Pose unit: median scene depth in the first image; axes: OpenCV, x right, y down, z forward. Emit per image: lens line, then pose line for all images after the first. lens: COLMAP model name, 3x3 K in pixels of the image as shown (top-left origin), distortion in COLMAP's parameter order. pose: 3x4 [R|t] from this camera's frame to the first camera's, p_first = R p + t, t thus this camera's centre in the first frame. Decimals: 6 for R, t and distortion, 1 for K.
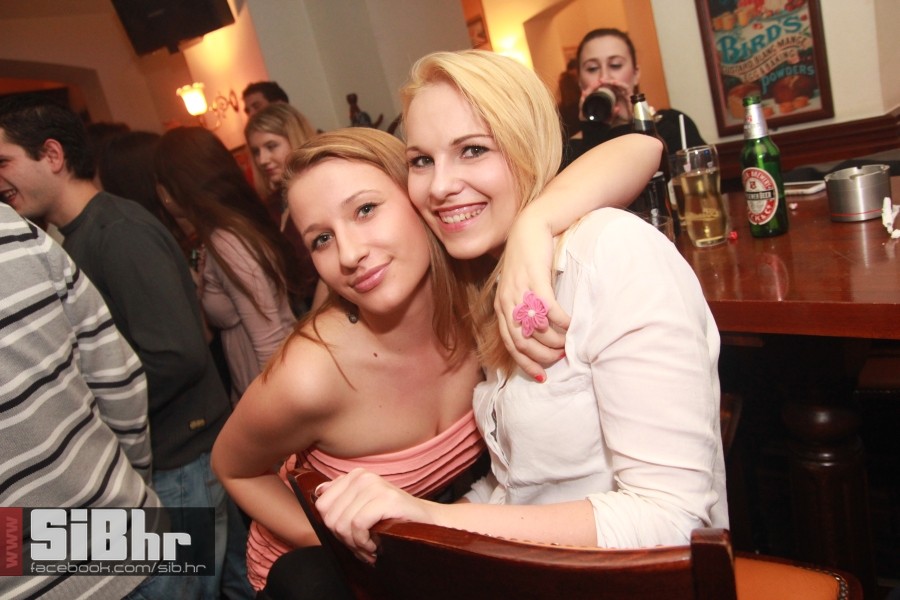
lens RADIAL K [[617.6, 0, 449.8], [0, 617.6, 284.3], [0, 0, 1]] dist [0.006451, 0.003627]
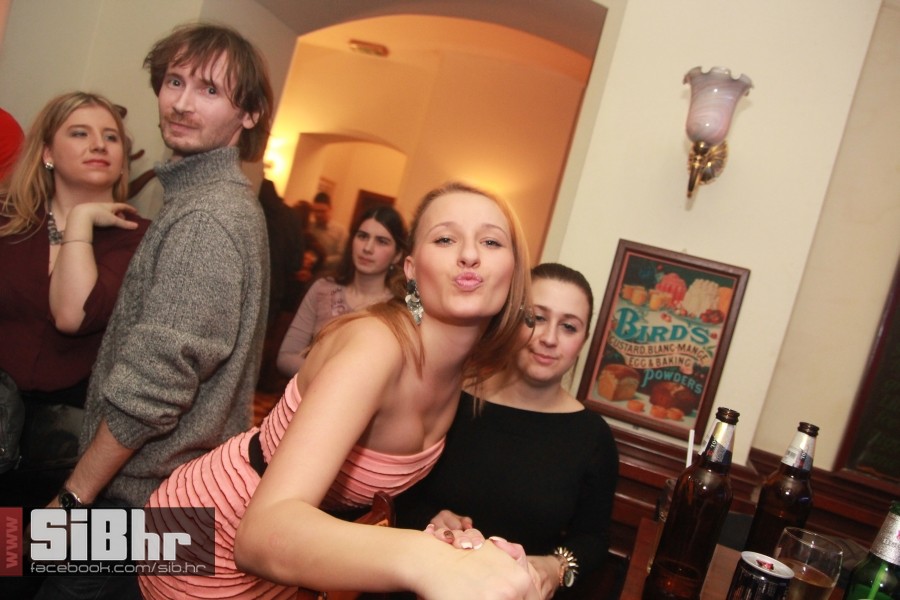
lens RADIAL K [[617.6, 0, 449.8], [0, 617.6, 284.3], [0, 0, 1]] dist [0.006451, 0.003627]
pose [[0.753190, 0.429821, 0.497955, -0.208856], [-0.324349, 0.901243, -0.287329, -0.099338], [-0.572279, 0.054902, 0.818219, 0.440238]]
